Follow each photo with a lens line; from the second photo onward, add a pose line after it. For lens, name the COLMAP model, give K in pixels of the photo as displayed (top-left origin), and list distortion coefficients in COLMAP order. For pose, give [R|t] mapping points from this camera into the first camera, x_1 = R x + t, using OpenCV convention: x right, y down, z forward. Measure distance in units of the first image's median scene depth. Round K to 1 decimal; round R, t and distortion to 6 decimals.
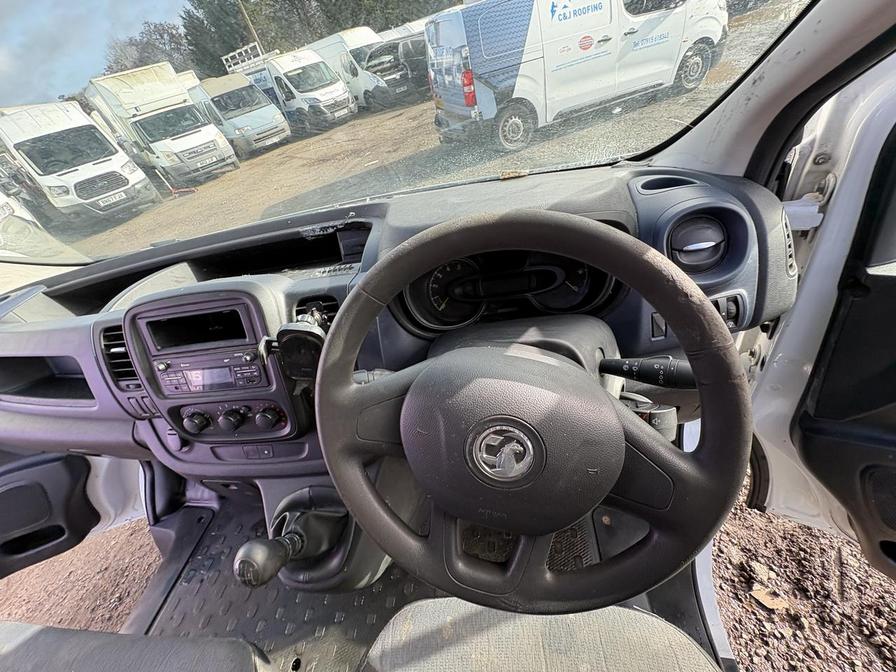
lens RADIAL K [[356.8, 0, 446.9], [0, 356.8, 334.8], [0, 0, 1]] dist [0.001102, -0.000057]
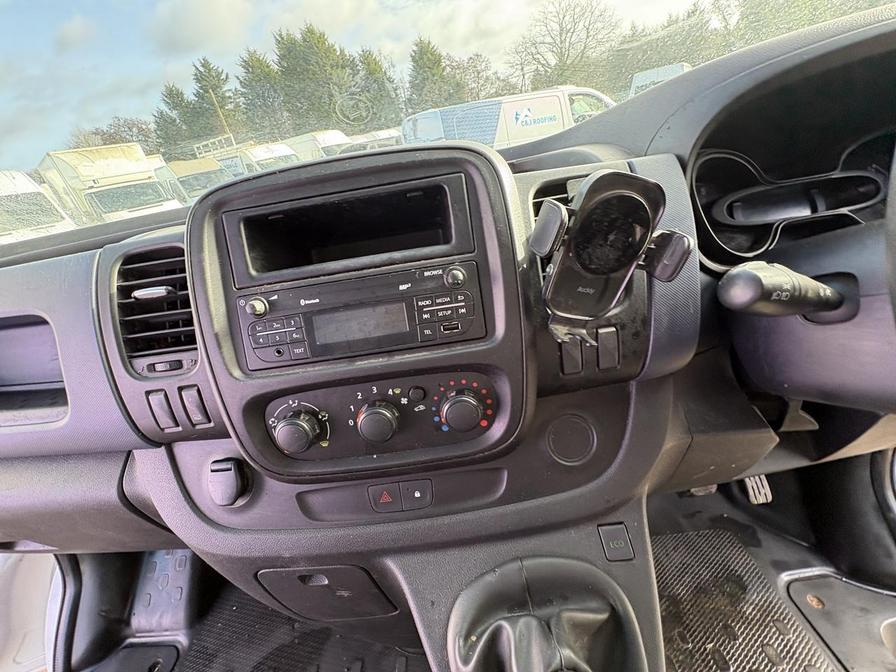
lens RADIAL K [[358.6, 0, 447.8], [0, 358.6, 332.7], [0, 0, 1]] dist [-0.000216, 0.000420]
pose [[0.992209, 0.003715, 0.124527, -0.285010], [0.024236, 0.974703, -0.222188, 0.116378], [-0.122203, 0.223475, 0.967019, 0.233726]]
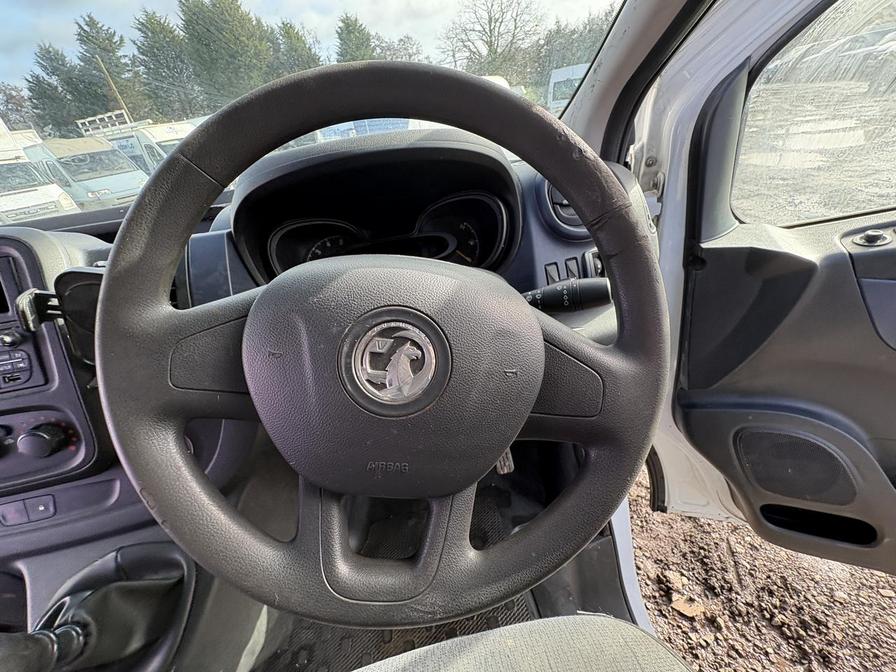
lens RADIAL K [[358.6, 0, 447.8], [0, 358.6, 332.7], [0, 0, 1]] dist [-0.000216, 0.000420]
pose [[0.960860, -0.044899, 0.273373, 0.017803], [0.097792, 0.978226, -0.183060, 0.113456], [-0.259202, 0.202628, 0.944328, 0.074731]]
